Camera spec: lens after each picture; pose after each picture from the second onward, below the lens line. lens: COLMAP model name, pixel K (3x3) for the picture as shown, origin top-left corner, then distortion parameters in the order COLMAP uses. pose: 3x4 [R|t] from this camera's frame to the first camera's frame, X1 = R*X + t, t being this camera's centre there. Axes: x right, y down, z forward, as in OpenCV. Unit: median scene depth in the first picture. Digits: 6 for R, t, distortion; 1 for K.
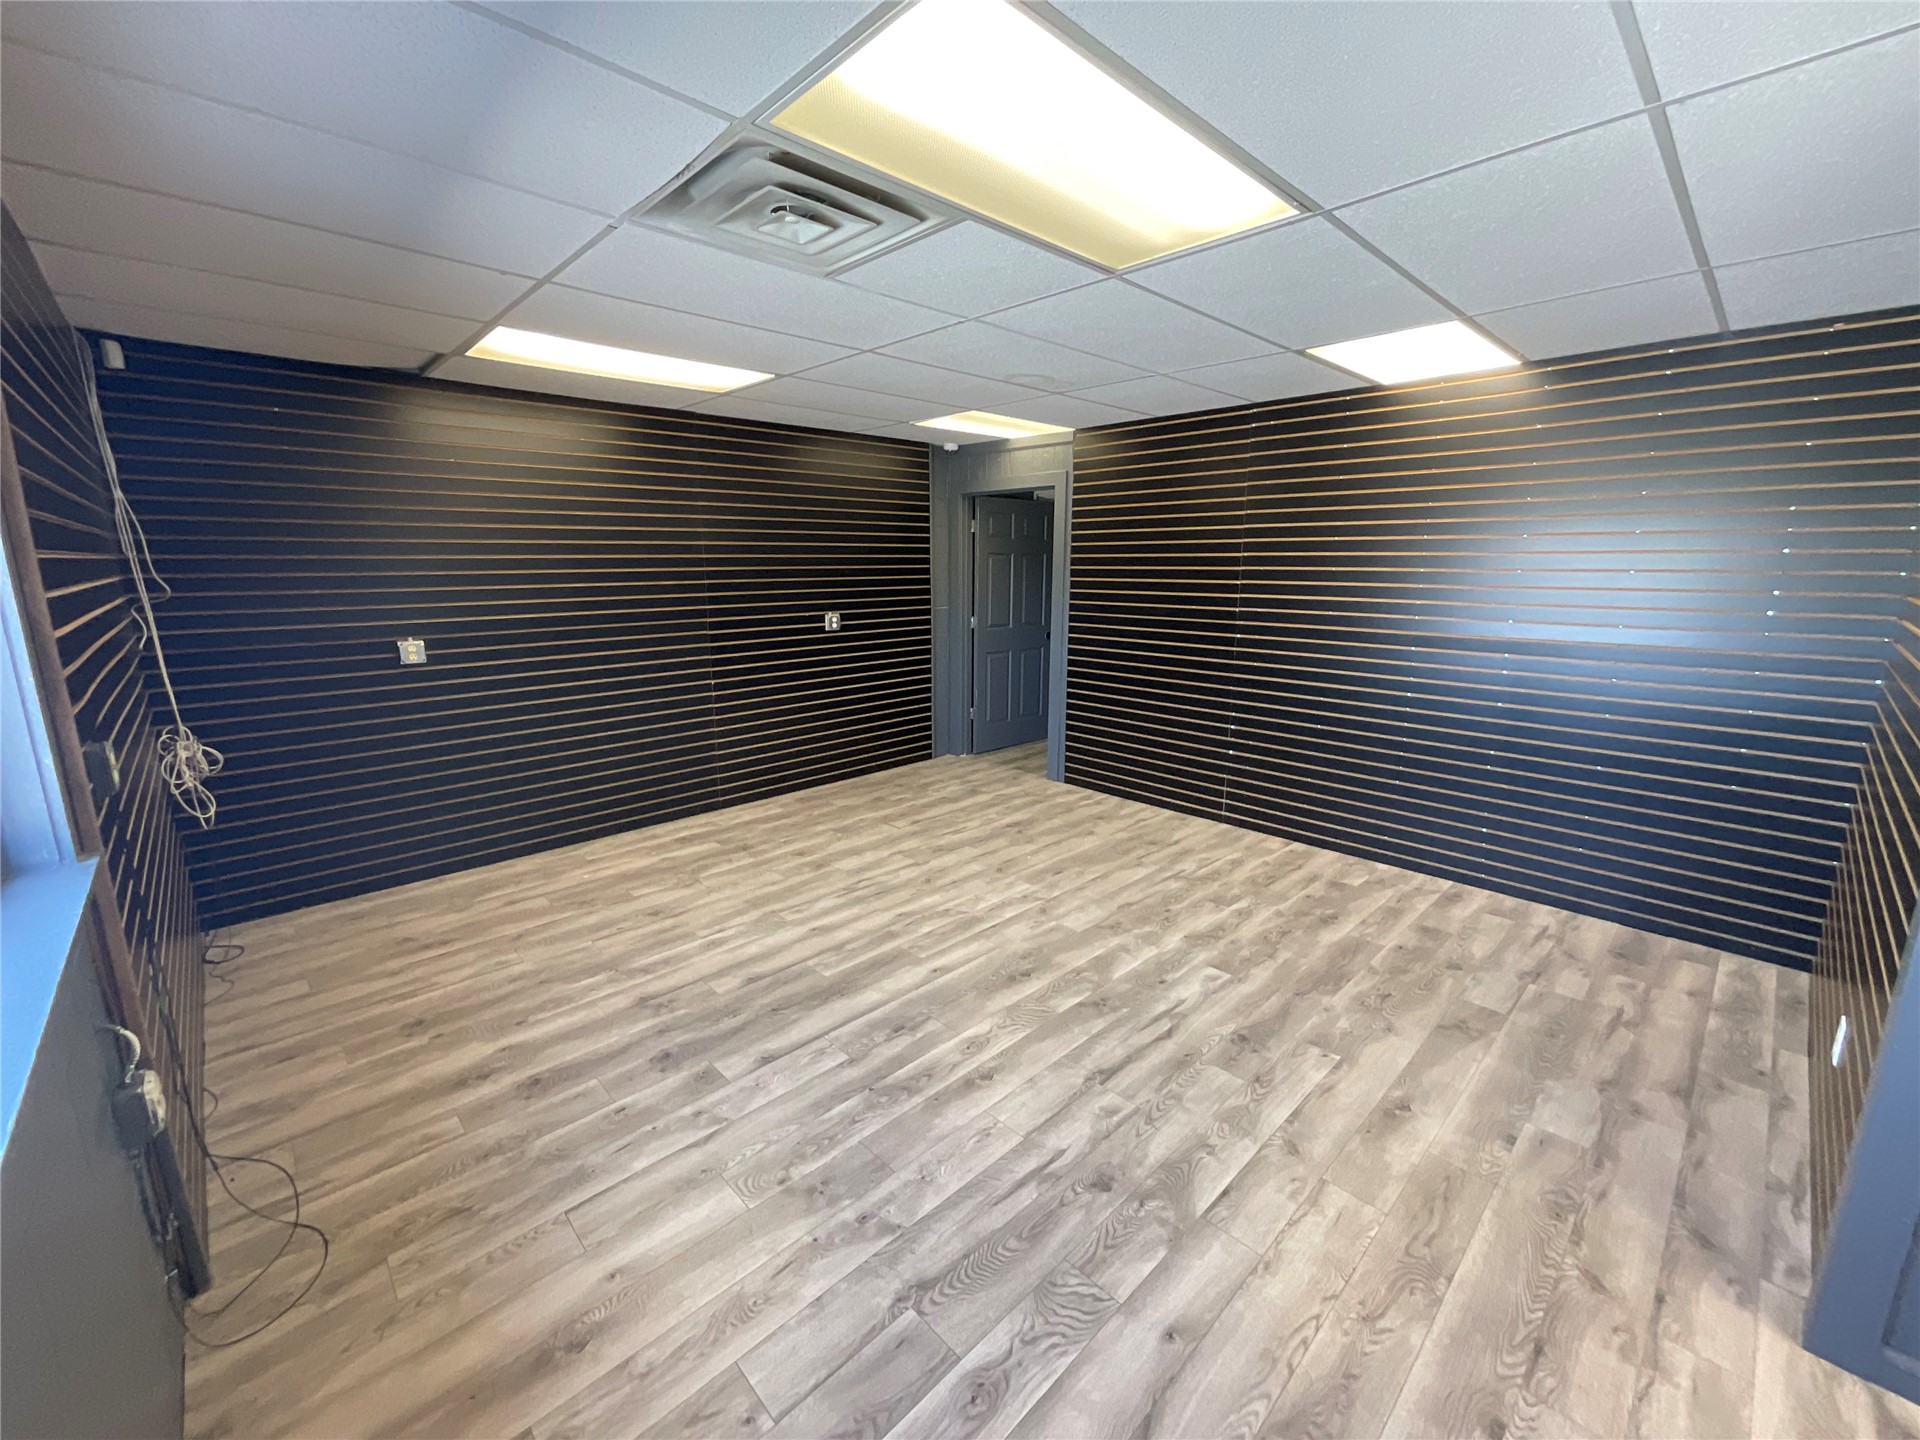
lens RADIAL K [[777.8, 0, 959.4], [0, 777.8, 721.4], [0, 0, 1]] dist [0.001222, 0.000071]
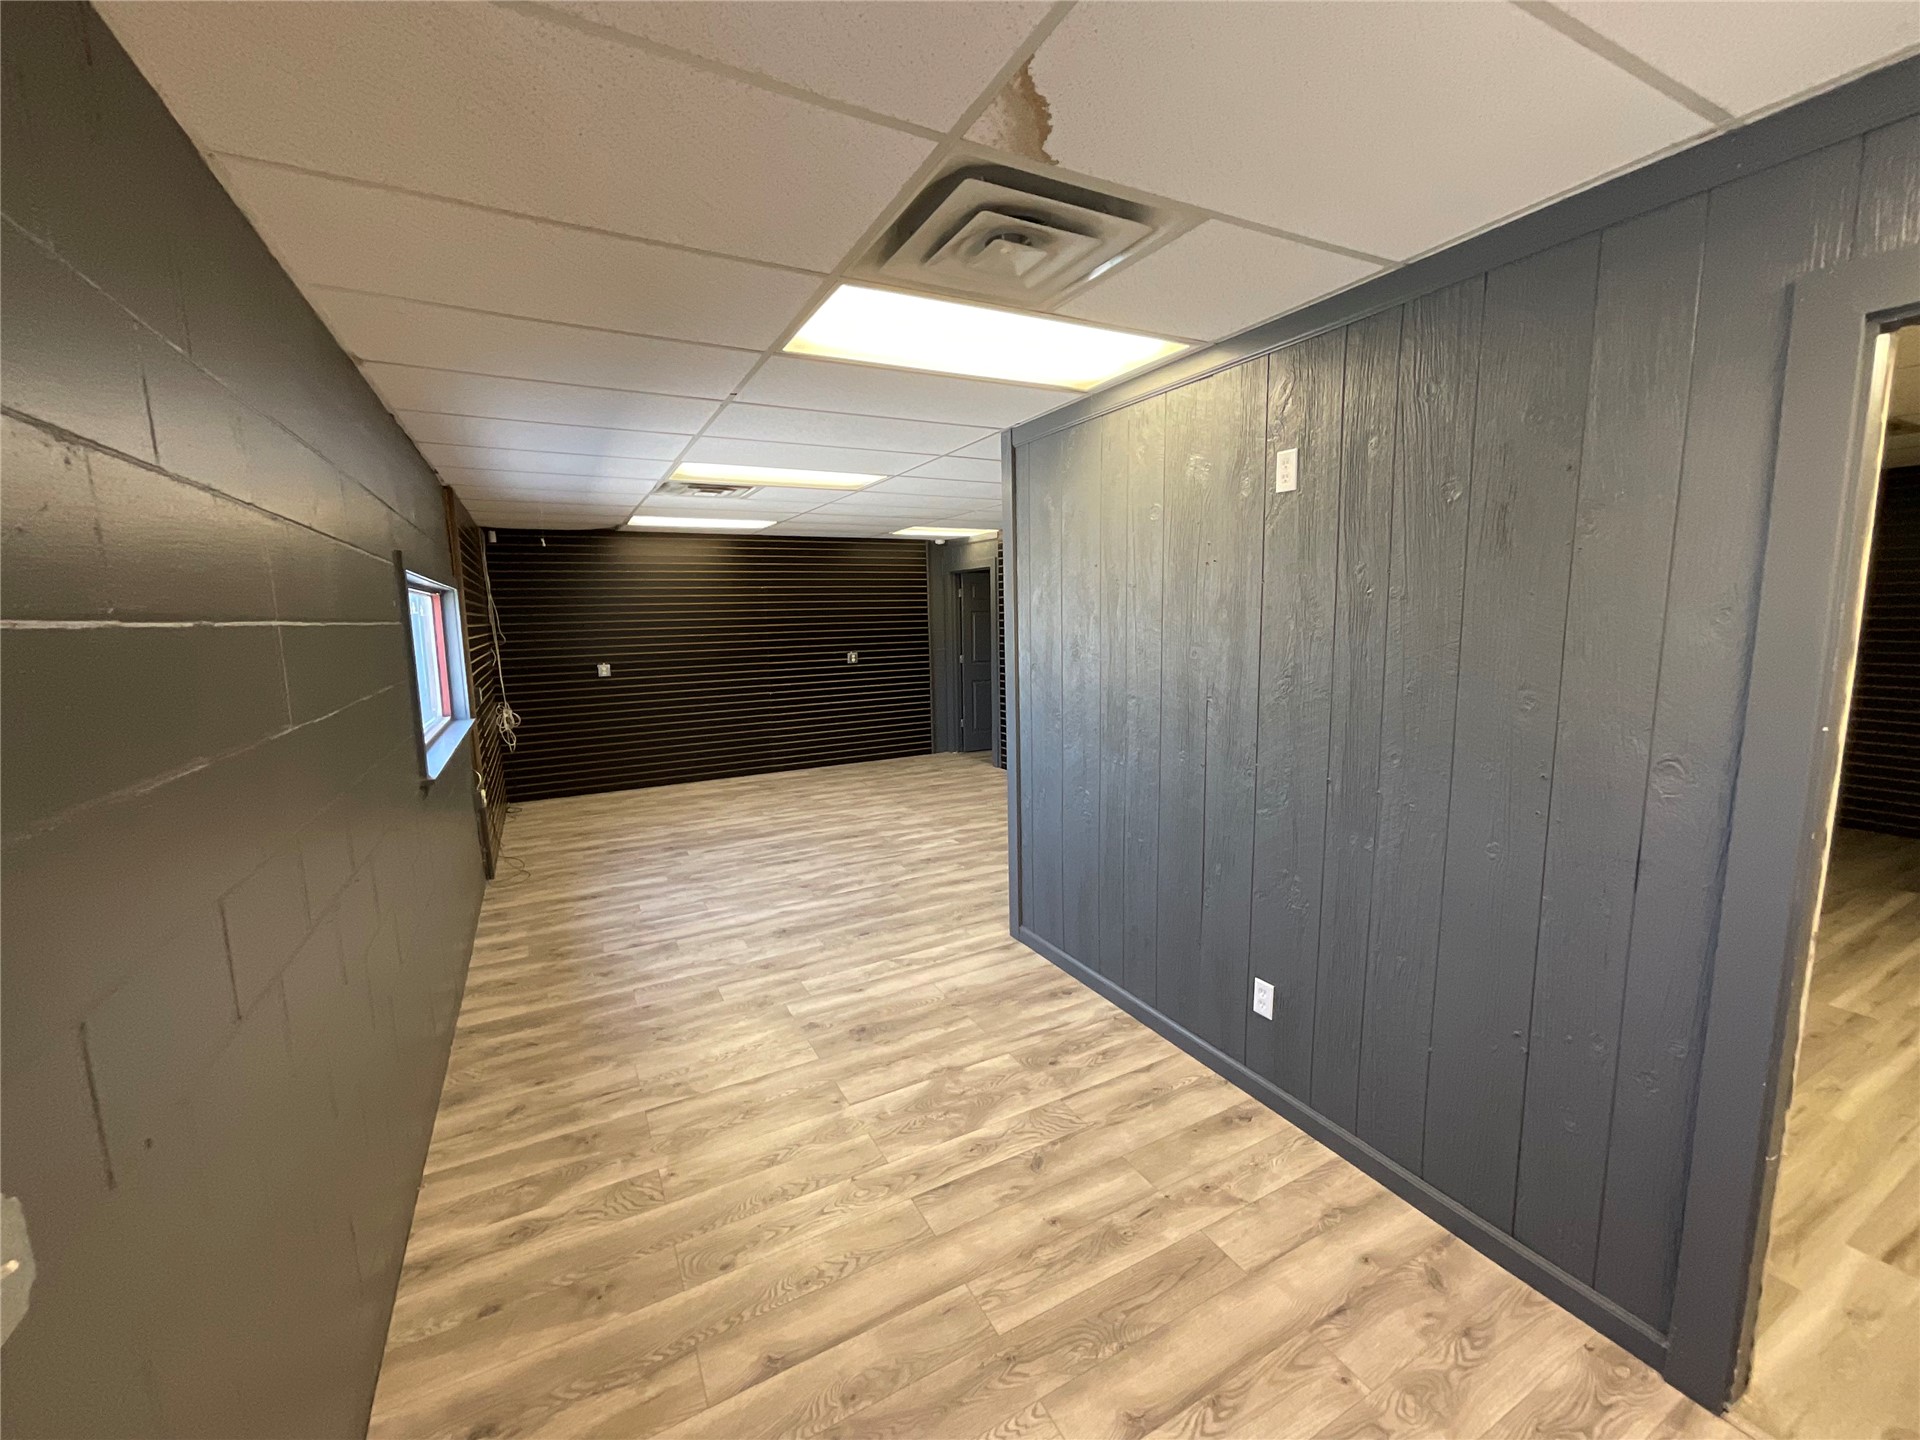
lens RADIAL K [[777.8, 0, 960.3], [0, 777.8, 718.9], [0, 0, 1]] dist [0.001222, 0.000071]
pose [[0.962618, 0.016090, -0.270386, 0.825808], [-0.034319, 0.997434, -0.062826, 0.148910], [0.268681, 0.069757, 0.960700, -0.755382]]
